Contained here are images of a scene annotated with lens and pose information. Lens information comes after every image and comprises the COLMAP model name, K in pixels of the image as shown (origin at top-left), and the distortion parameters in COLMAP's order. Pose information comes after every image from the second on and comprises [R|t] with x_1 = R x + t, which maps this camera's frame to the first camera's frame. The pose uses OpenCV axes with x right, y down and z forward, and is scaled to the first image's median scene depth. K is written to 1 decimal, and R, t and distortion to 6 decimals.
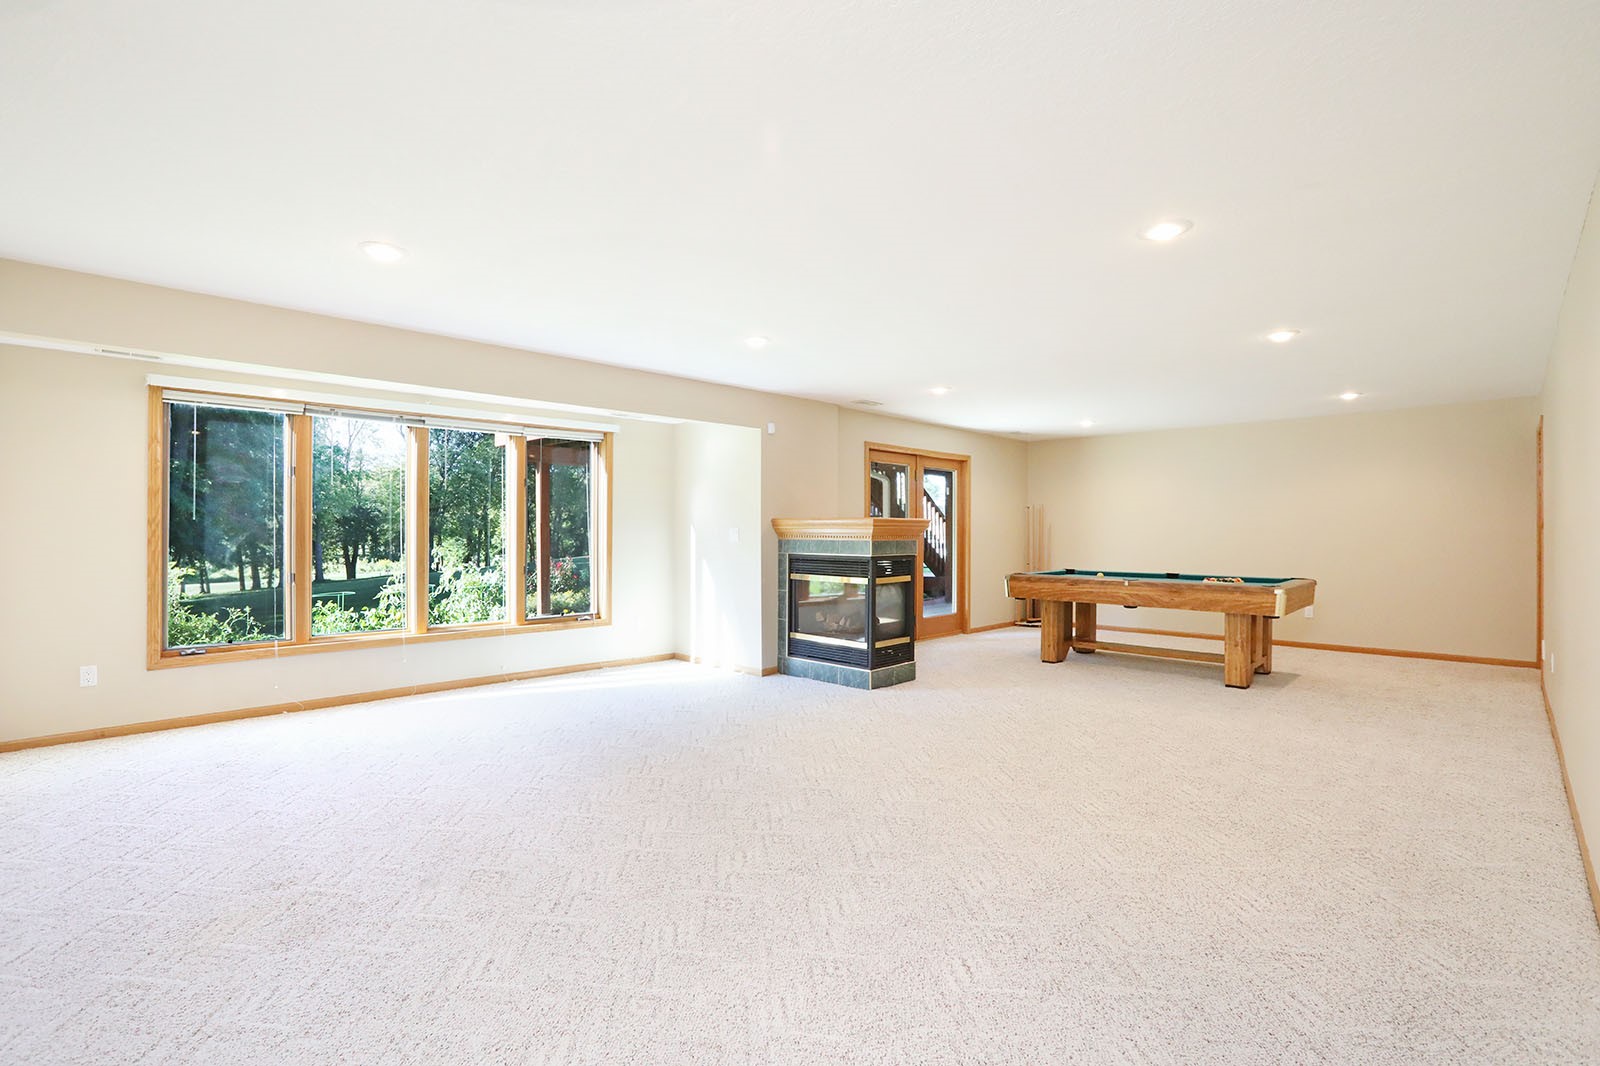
lens RADIAL K [[731.1, 0, 800.0], [0, 731.1, 533.0], [0, 0, 1]] dist [-0.047565, 0.000730]
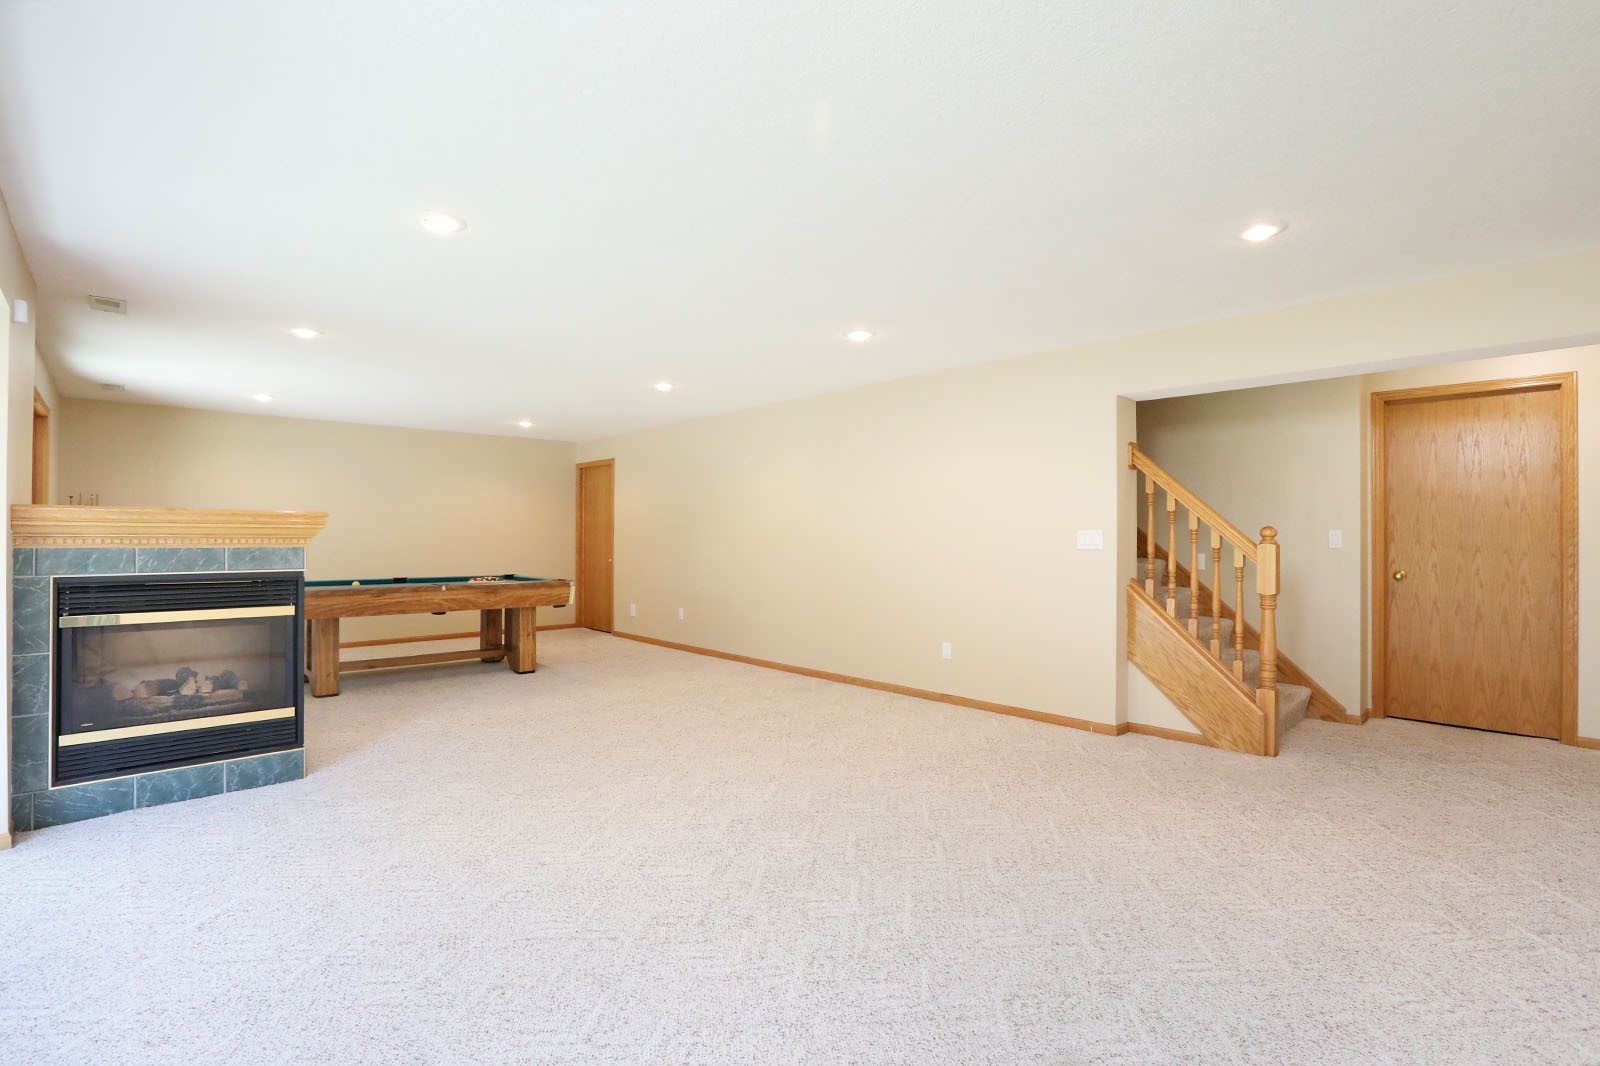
lens RADIAL K [[731.1, 0, 800.0], [0, 731.1, 533.0], [0, 0, 1]] dist [-0.047565, 0.000730]
pose [[0.034067, 0.003259, 0.999414, -0.467853], [0.000640, 0.999994, -0.003283, 0.000081], [-0.999419, 0.000751, 0.034065, 0.482929]]
